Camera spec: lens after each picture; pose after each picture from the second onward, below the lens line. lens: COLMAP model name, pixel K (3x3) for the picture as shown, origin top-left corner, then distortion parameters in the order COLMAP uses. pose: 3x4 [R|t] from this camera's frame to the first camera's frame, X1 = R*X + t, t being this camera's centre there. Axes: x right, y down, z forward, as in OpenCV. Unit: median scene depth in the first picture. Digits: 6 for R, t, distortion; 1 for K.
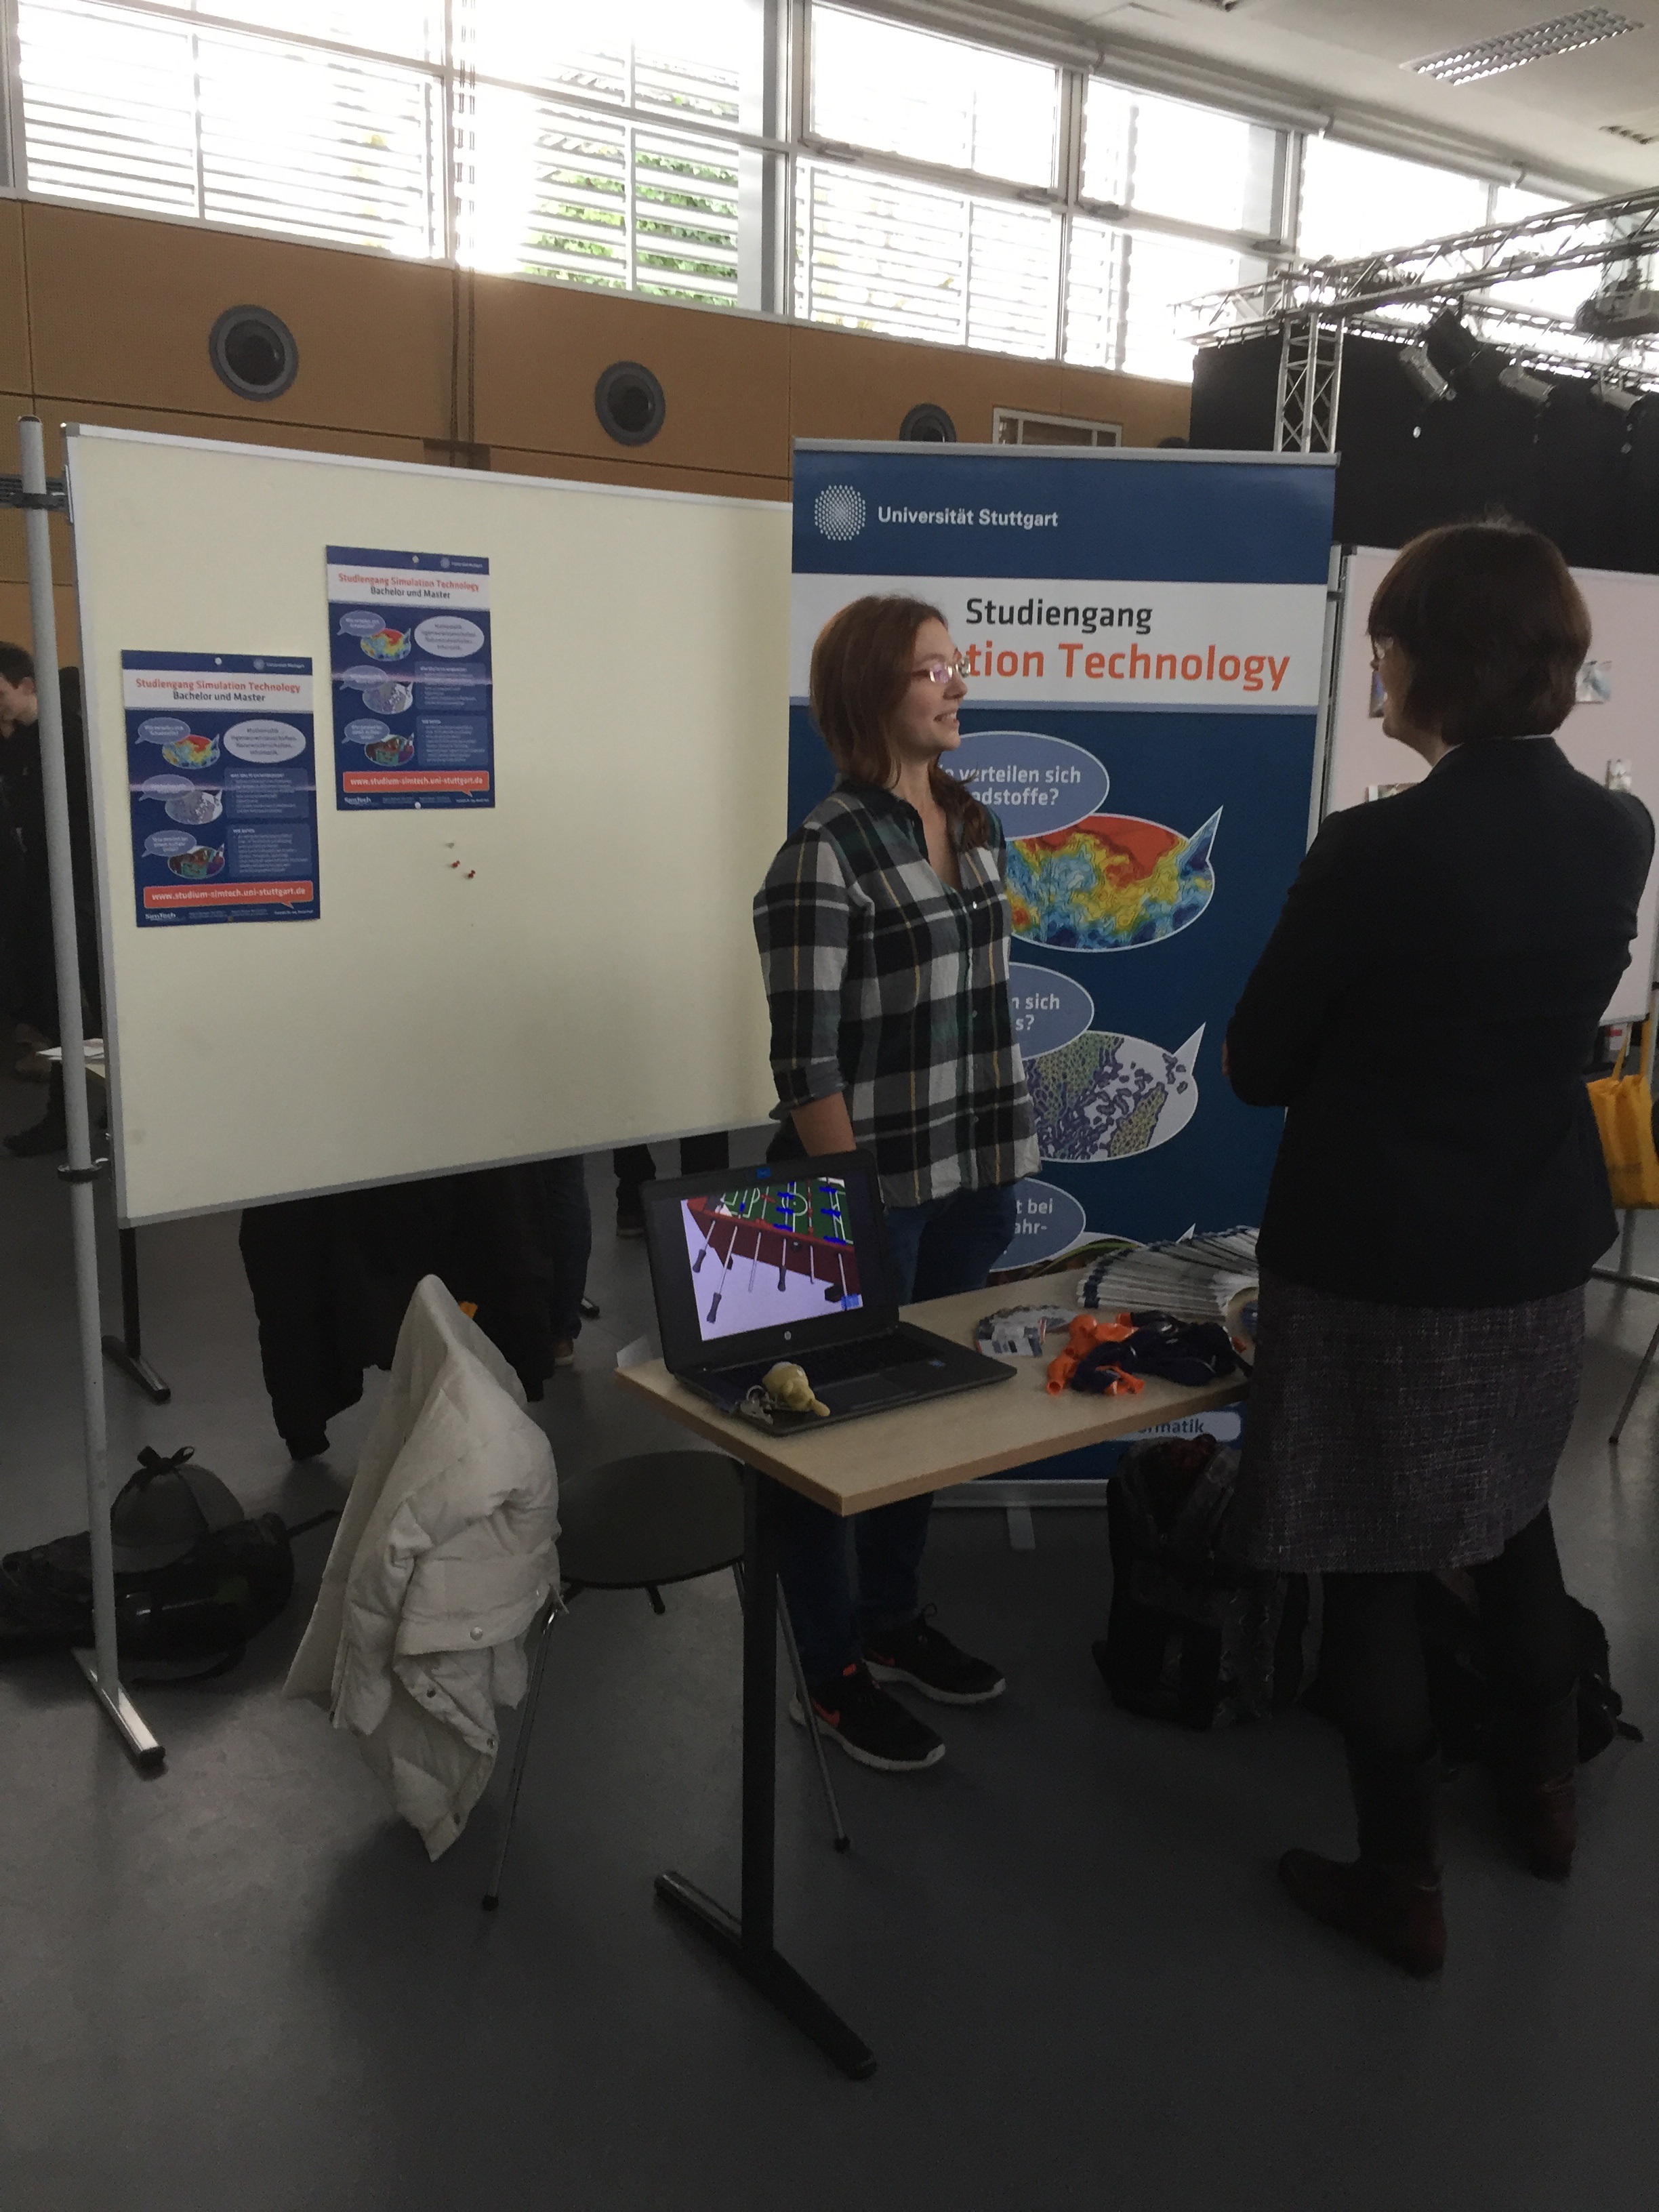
lens RADIAL K [[1927.1, 0, 829.5], [0, 1927.1, 1106.0], [0, 0, 1]] dist [0.146138, -0.217170]
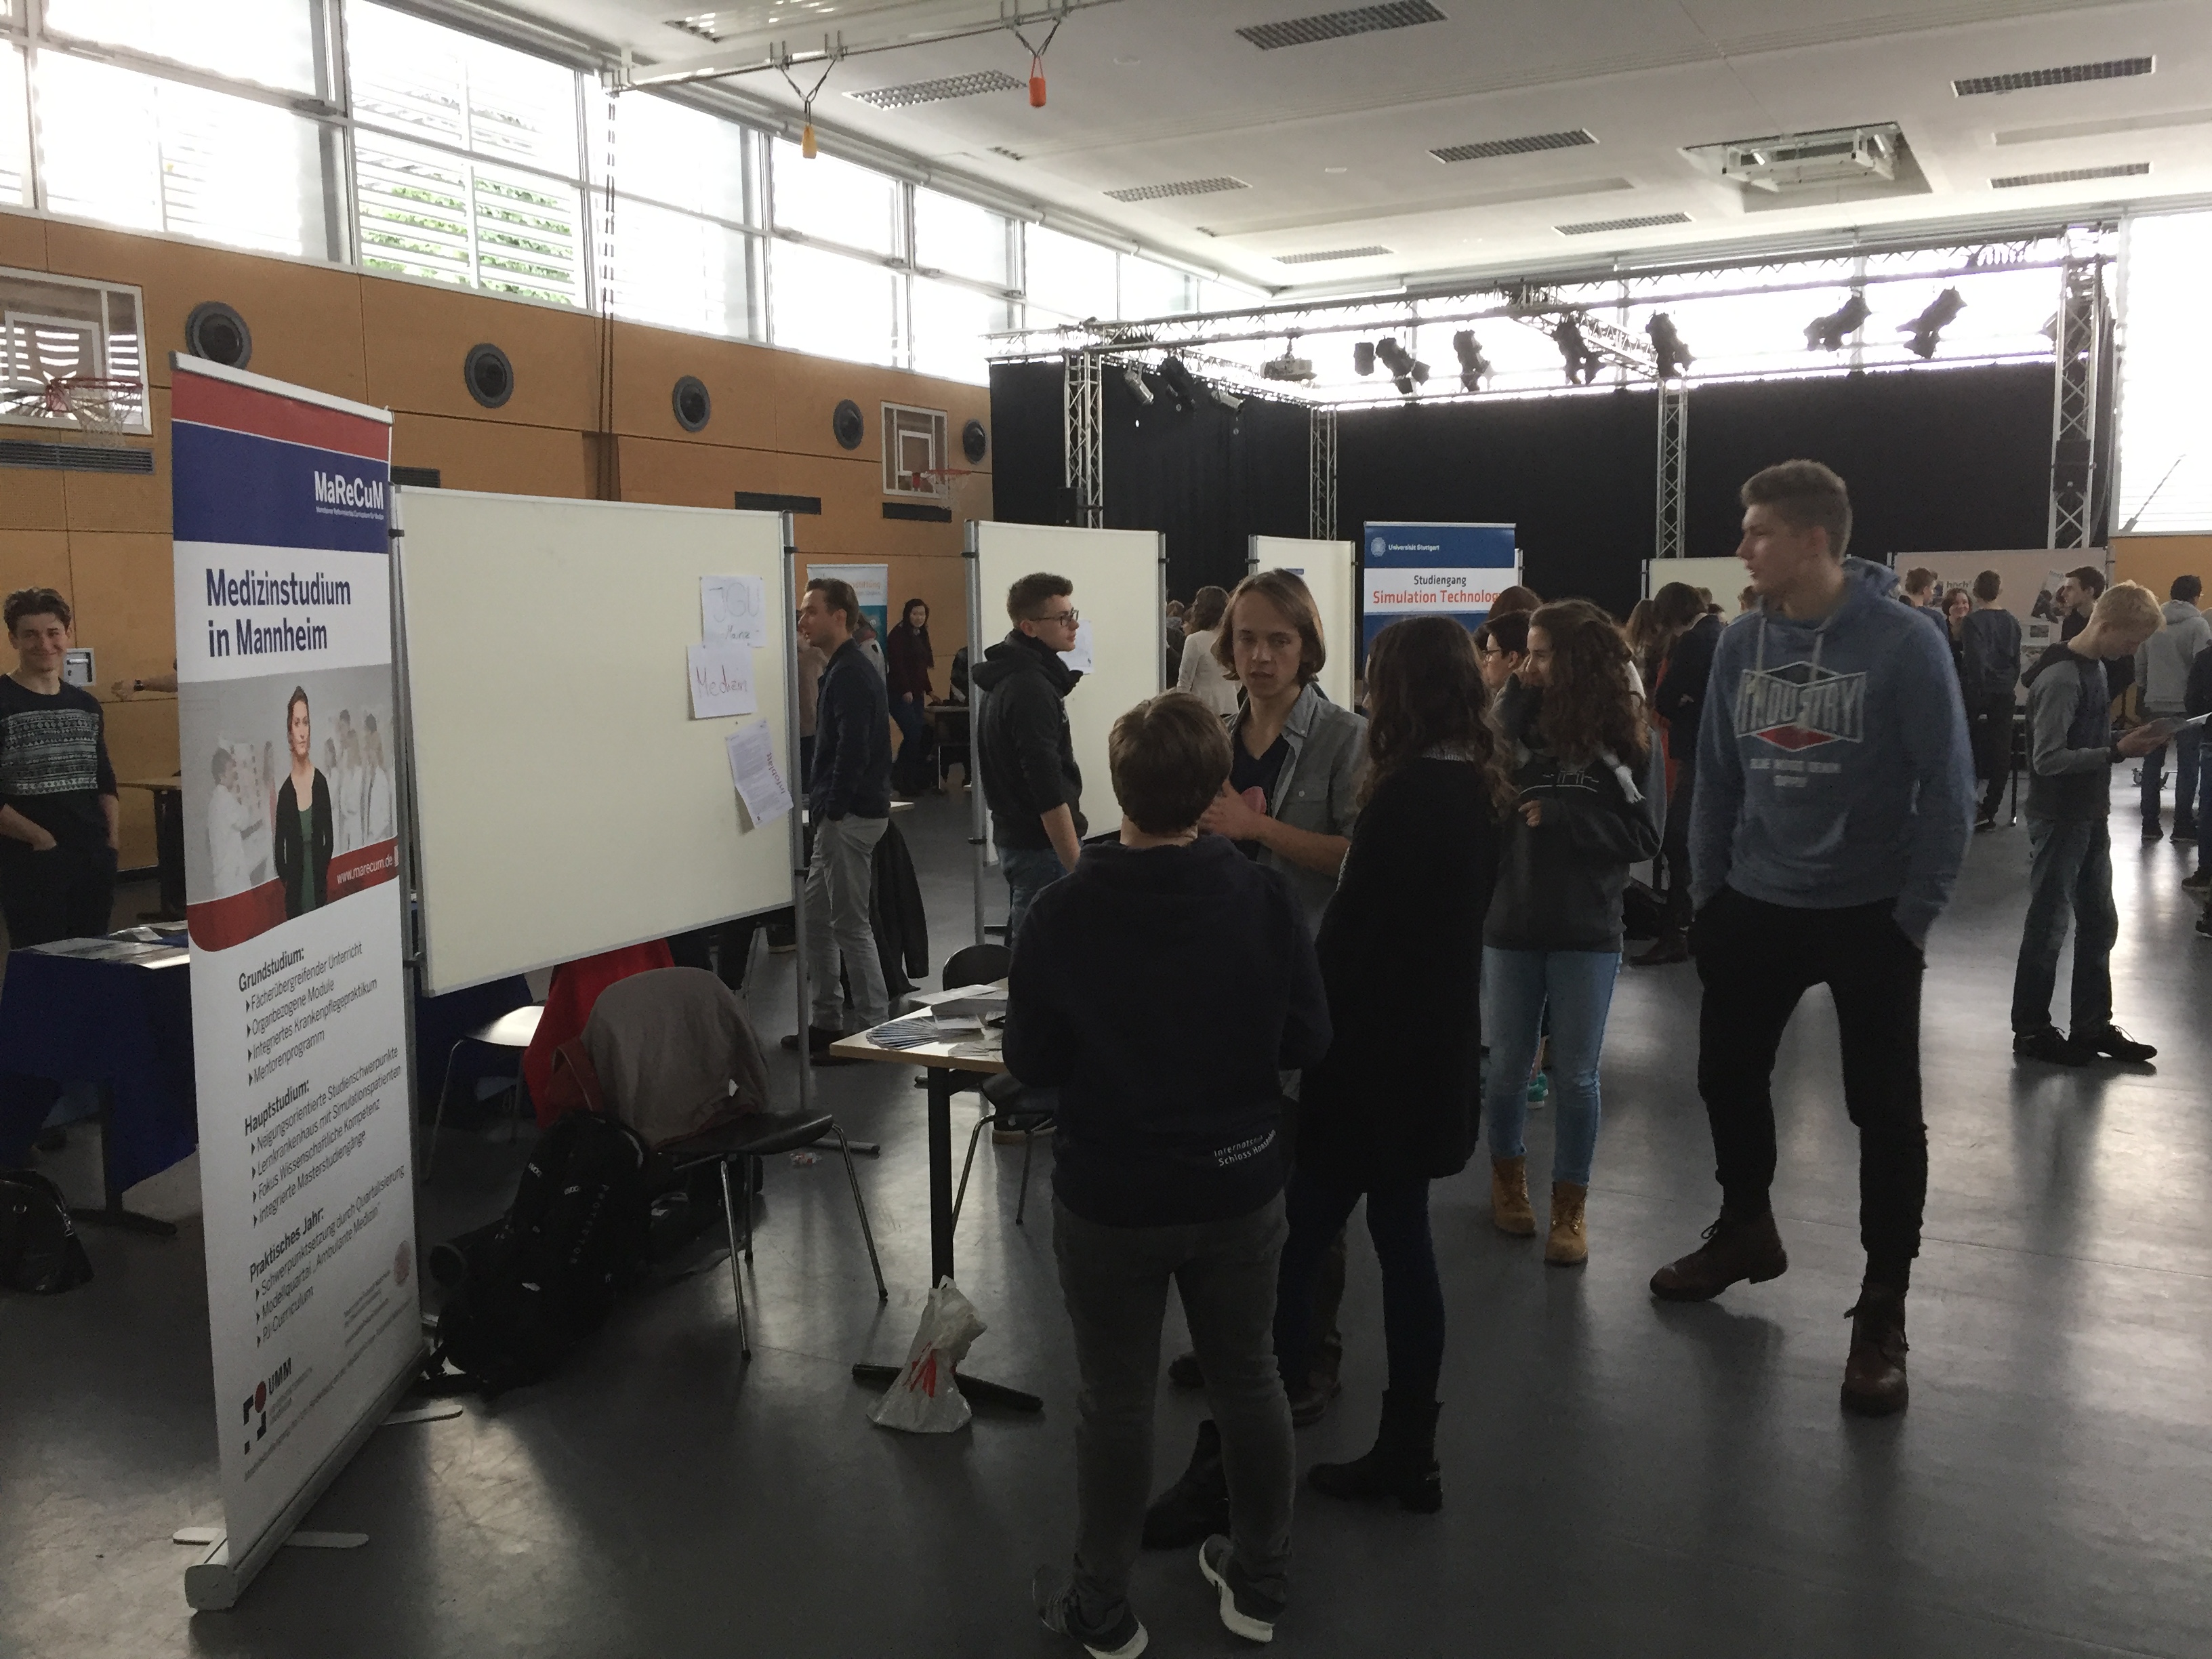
lens RADIAL K [[1762.0, 0, 1106.0], [0, 1762.0, 829.5], [0, 0, 1]] dist [-0.002189, -0.001812]
pose [[0.902389, -0.080790, 0.423282, -0.337632], [0.108550, 0.993210, -0.041848, 0.027143], [-0.417027, 0.083711, 0.905031, -0.212746]]
